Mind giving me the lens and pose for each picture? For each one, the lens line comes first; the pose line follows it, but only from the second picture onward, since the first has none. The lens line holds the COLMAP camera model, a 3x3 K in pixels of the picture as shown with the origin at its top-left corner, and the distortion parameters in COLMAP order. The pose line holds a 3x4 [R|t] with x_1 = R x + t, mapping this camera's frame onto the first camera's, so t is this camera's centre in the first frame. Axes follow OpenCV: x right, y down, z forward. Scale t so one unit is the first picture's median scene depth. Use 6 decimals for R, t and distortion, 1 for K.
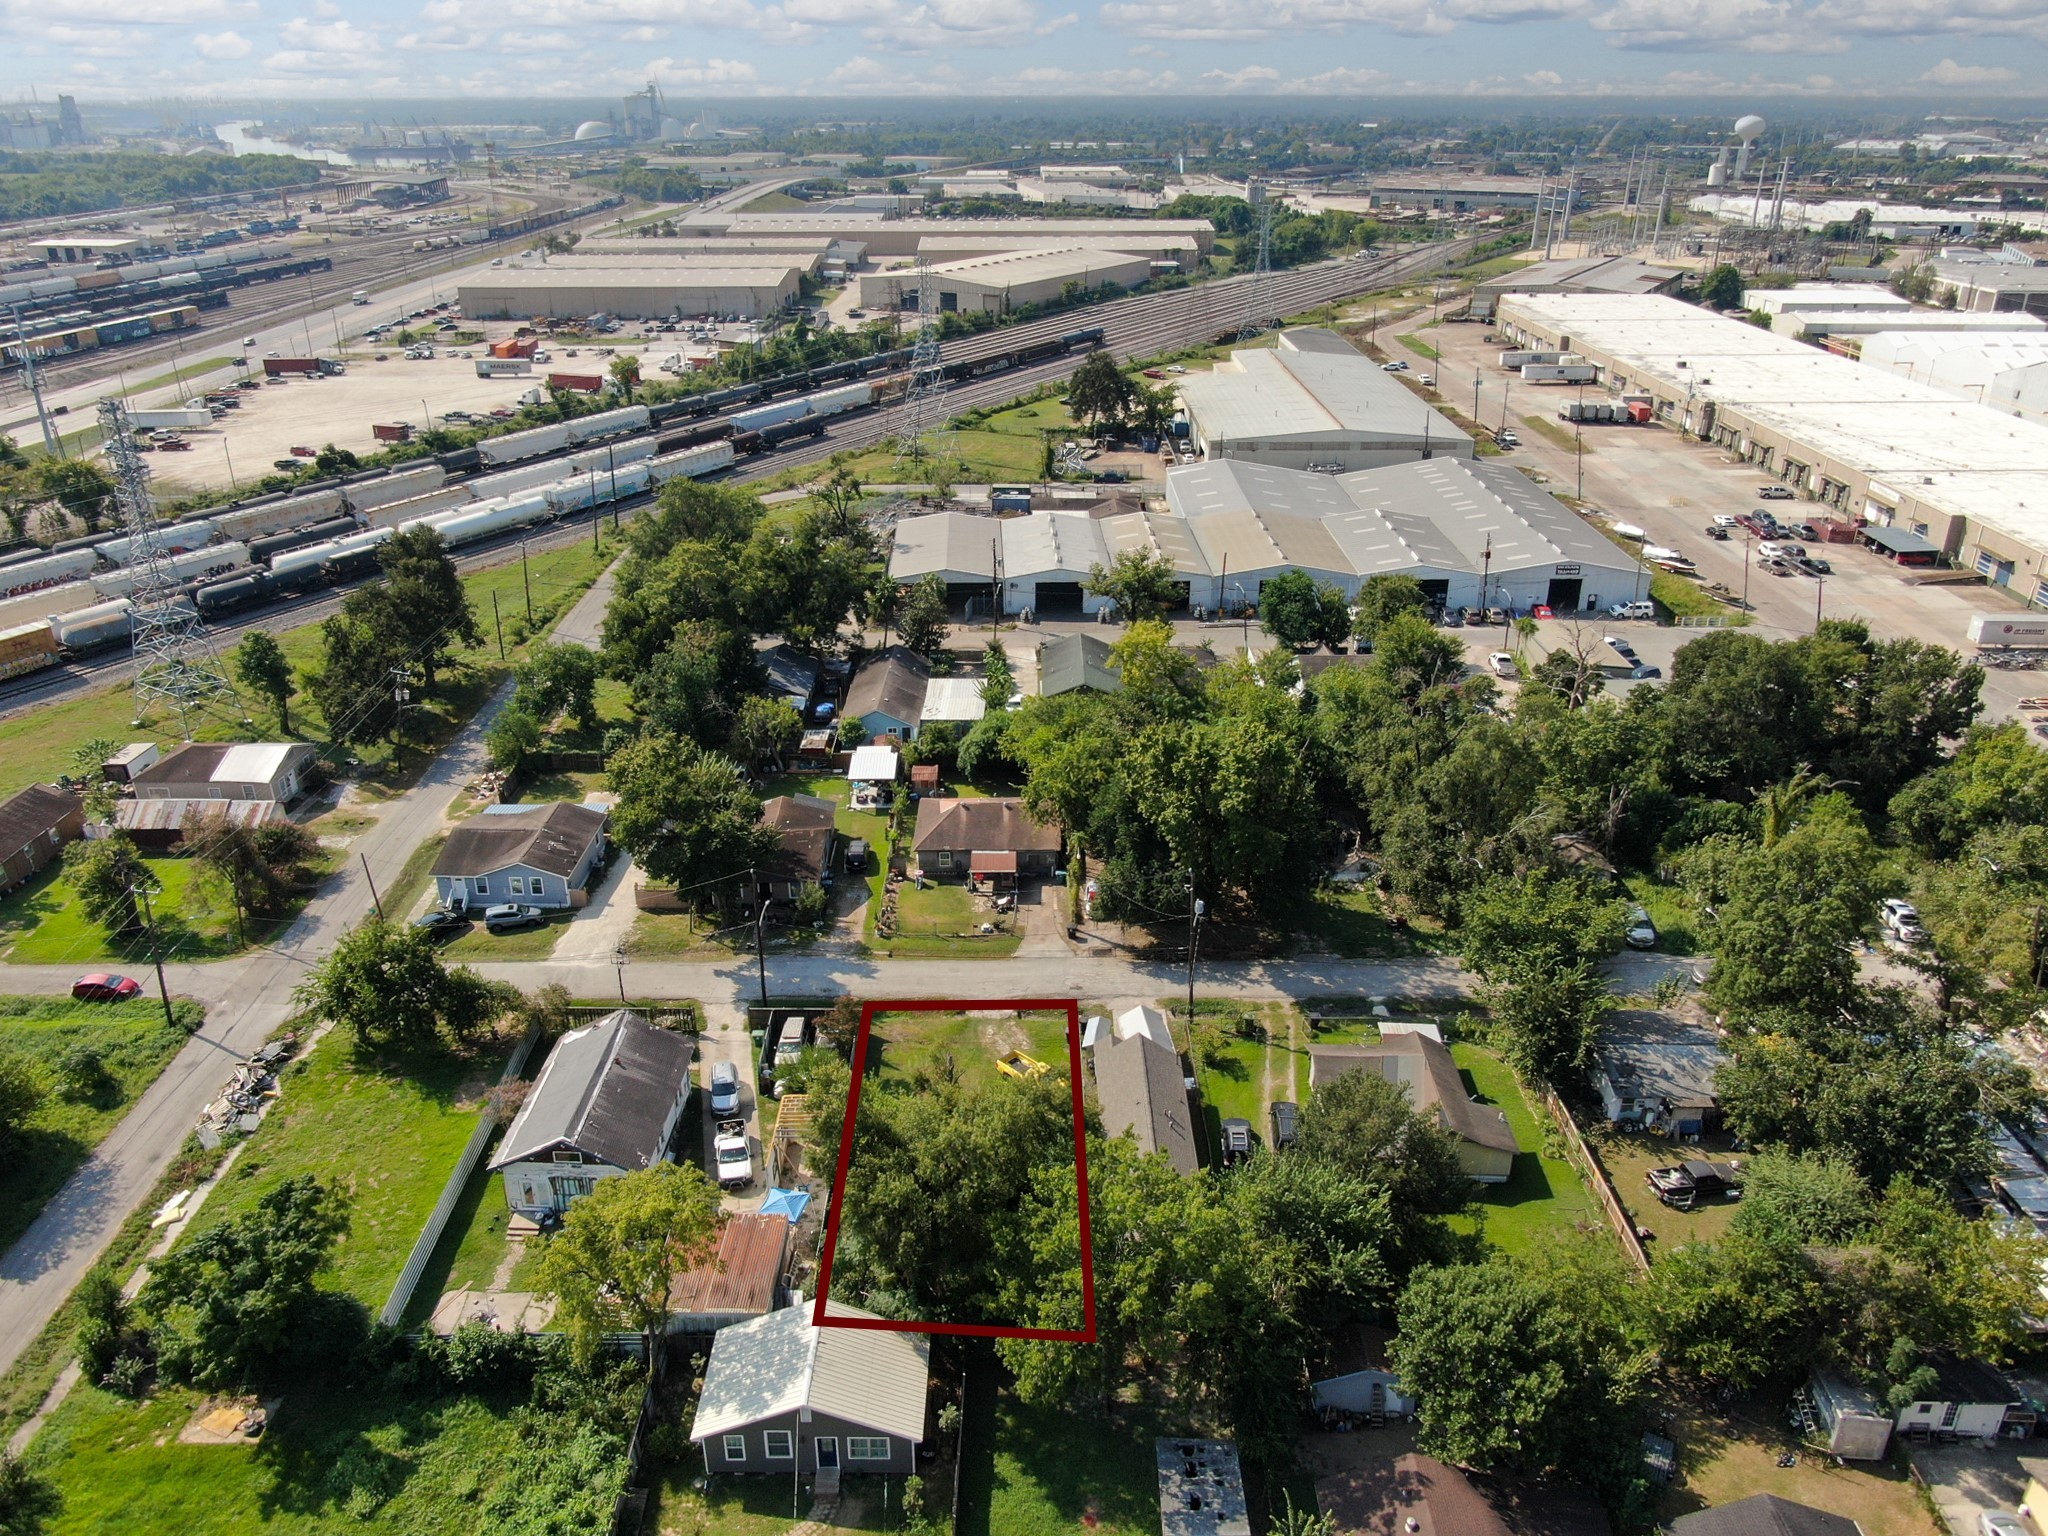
lens RADIAL K [[1486.0, 0, 1022.6], [0, 1486.0, 760.6], [0, 0, 1]] dist [-0.013953, -0.005532]
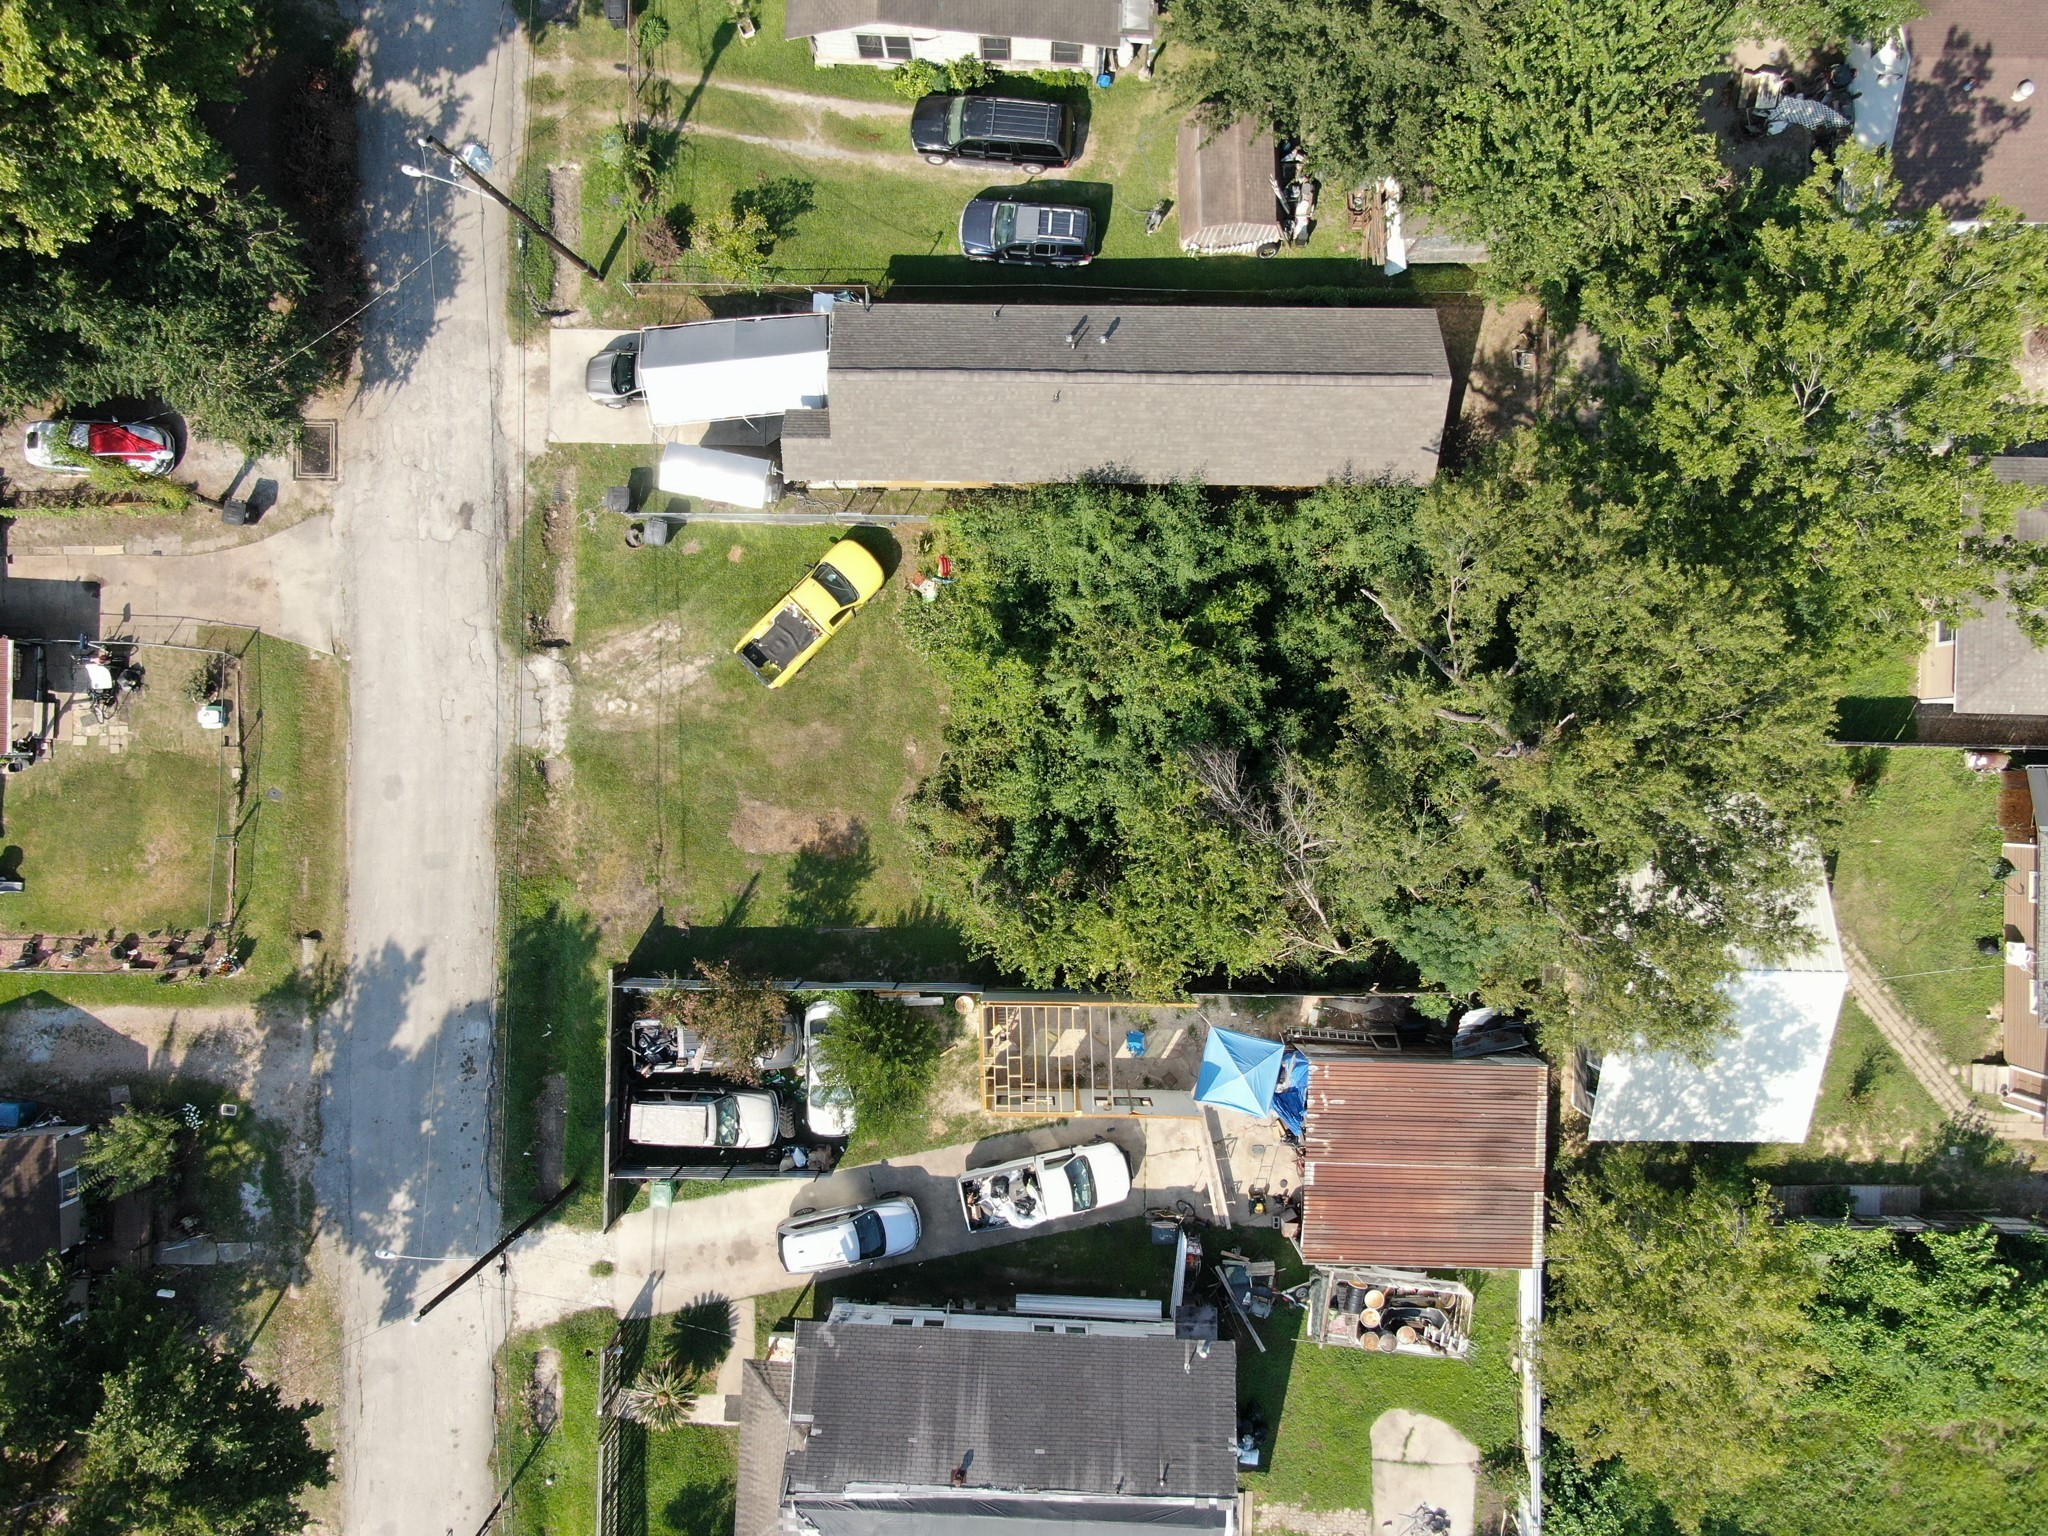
lens RADIAL K [[1486.0, 0, 1022.6], [0, 1486.0, 760.6], [0, 0, 1]] dist [-0.013953, -0.005532]
pose [[0.012828, -0.999874, 0.009334, -0.038788], [0.418656, 0.013848, 0.908039, -0.175624], [-0.908054, -0.007740, 0.418781, 0.624514]]
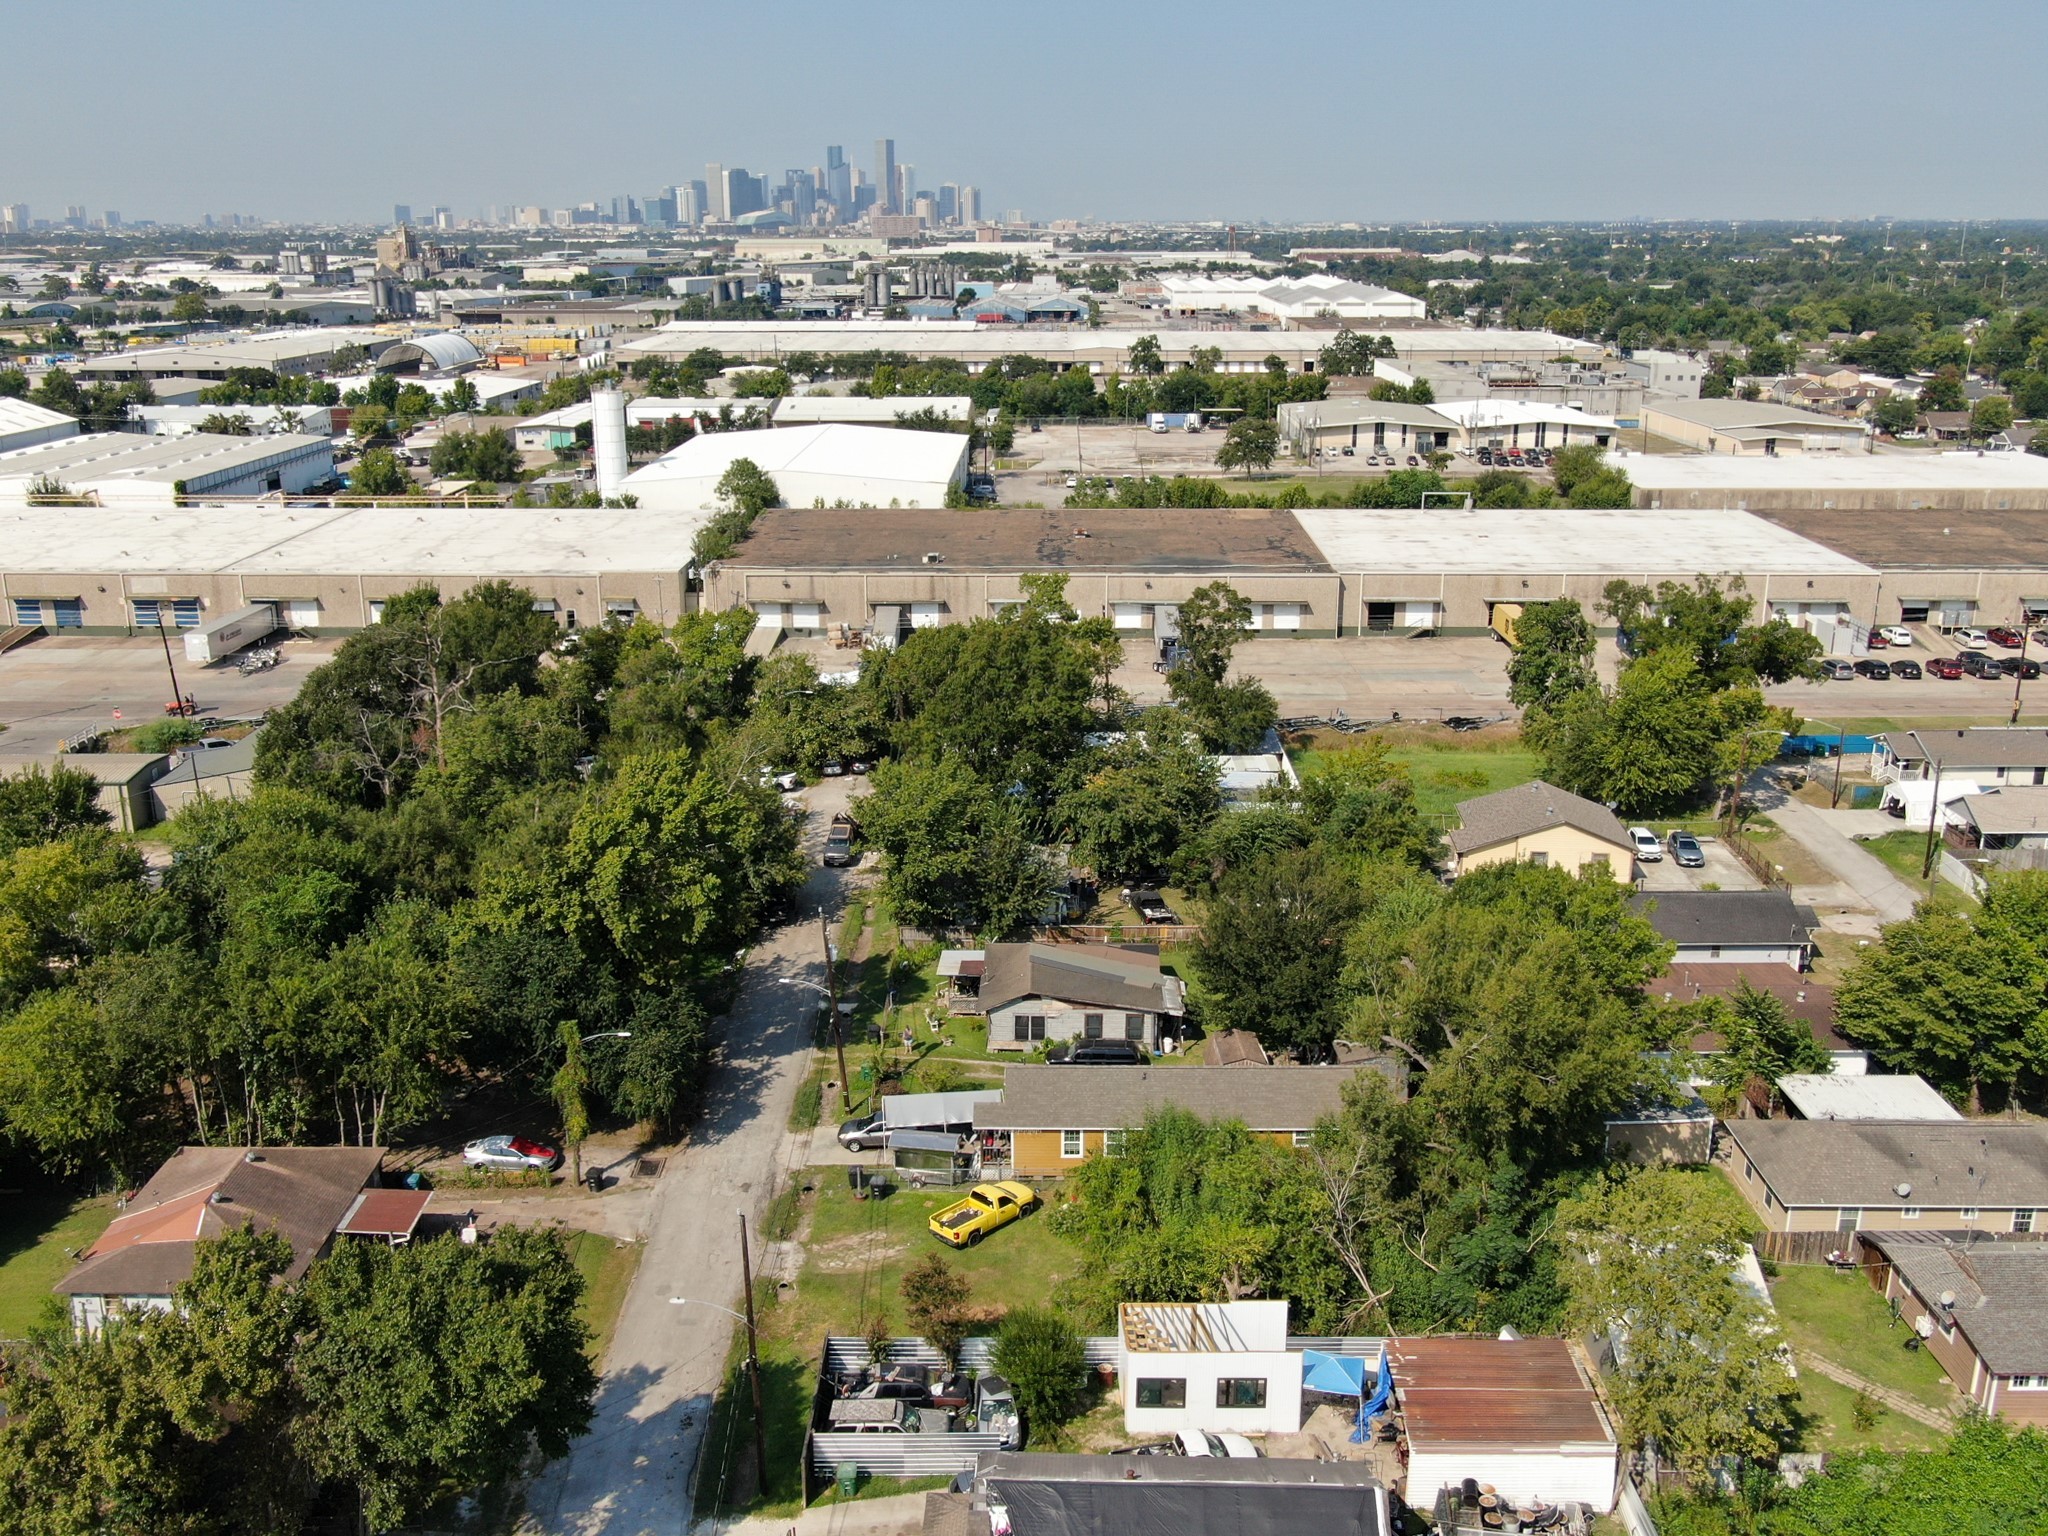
lens RADIAL K [[1835.8, 0, 1024.0], [0, 1835.8, 768.0], [0, 0, 1]] dist [-0.006650, -0.002325]
pose [[0.000395, -0.283654, 0.958927, -0.662323], [0.409685, 0.874805, 0.258601, -0.163251], [-0.912227, 0.392756, 0.116554, 0.682667]]
